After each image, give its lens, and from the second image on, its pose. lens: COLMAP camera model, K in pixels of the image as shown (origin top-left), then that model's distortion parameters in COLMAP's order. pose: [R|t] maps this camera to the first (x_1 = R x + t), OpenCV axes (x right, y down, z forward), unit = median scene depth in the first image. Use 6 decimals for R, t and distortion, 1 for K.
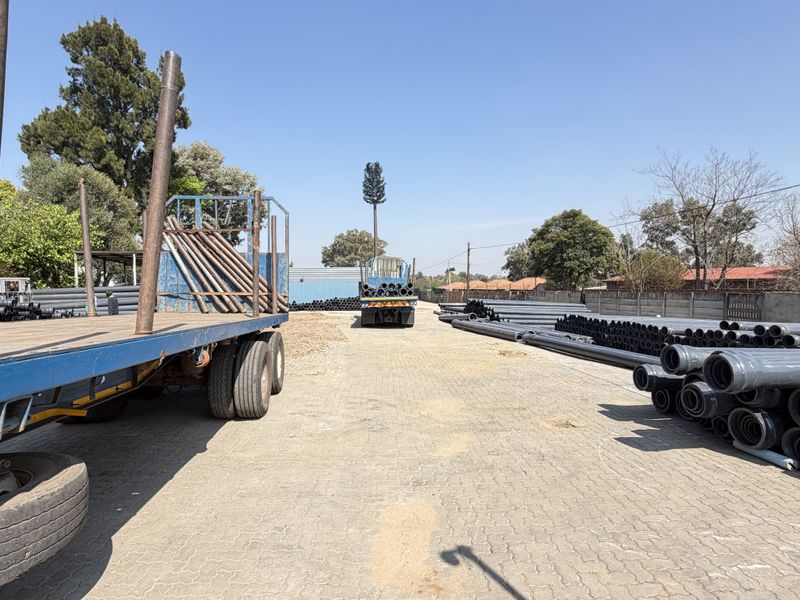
lens RADIAL K [[424.3, 0, 396.8], [0, 424.3, 299.4], [0, 0, 1]] dist [0.000079, -0.000113]
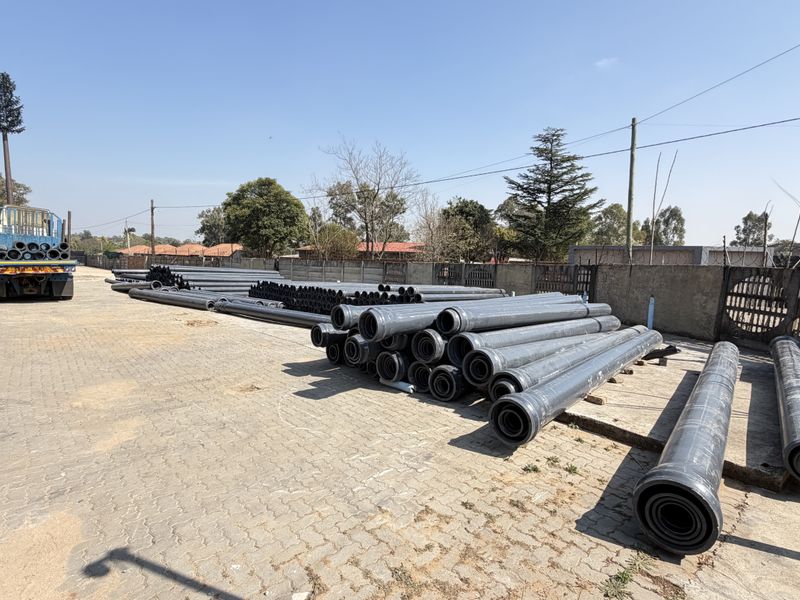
lens RADIAL K [[424.3, 0, 398.1], [0, 424.3, 299.3], [0, 0, 1]] dist [0.000079, -0.000113]
pose [[0.775468, -0.039622, 0.630143, 0.017318], [-0.008762, 0.997258, 0.073487, 0.002065], [-0.631327, -0.062508, 0.772994, 0.002081]]
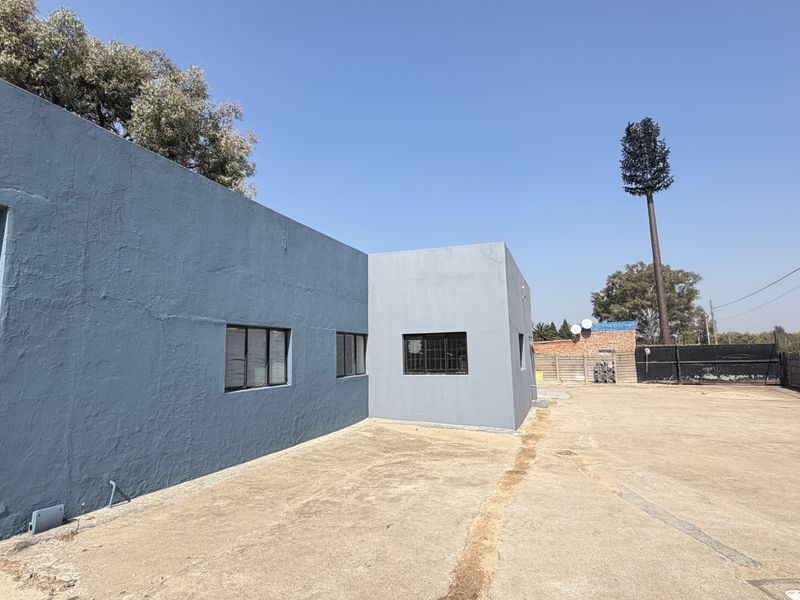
lens RADIAL K [[424.3, 0, 395.9], [0, 424.3, 300.9], [0, 0, 1]] dist [0.000079, -0.000113]
pose [[0.779970, -0.089707, -0.619354, 0.189813], [-0.001241, 0.989449, -0.144875, -0.121675], [0.625816, 0.113767, 0.771629, 4.057734]]
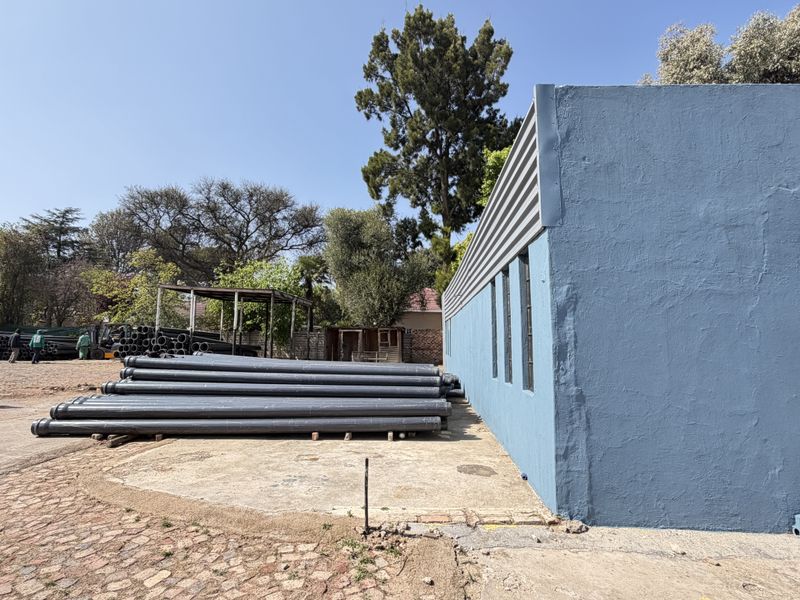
lens RADIAL K [[424.3, 0, 398.2], [0, 424.3, 301.0], [0, 0, 1]] dist [0.000079, -0.000113]
pose [[-0.324792, -0.091674, -0.941332, 0.260322], [-0.035087, 0.995774, -0.084869, -0.115919], [0.945134, 0.005464, -0.326636, 3.643115]]
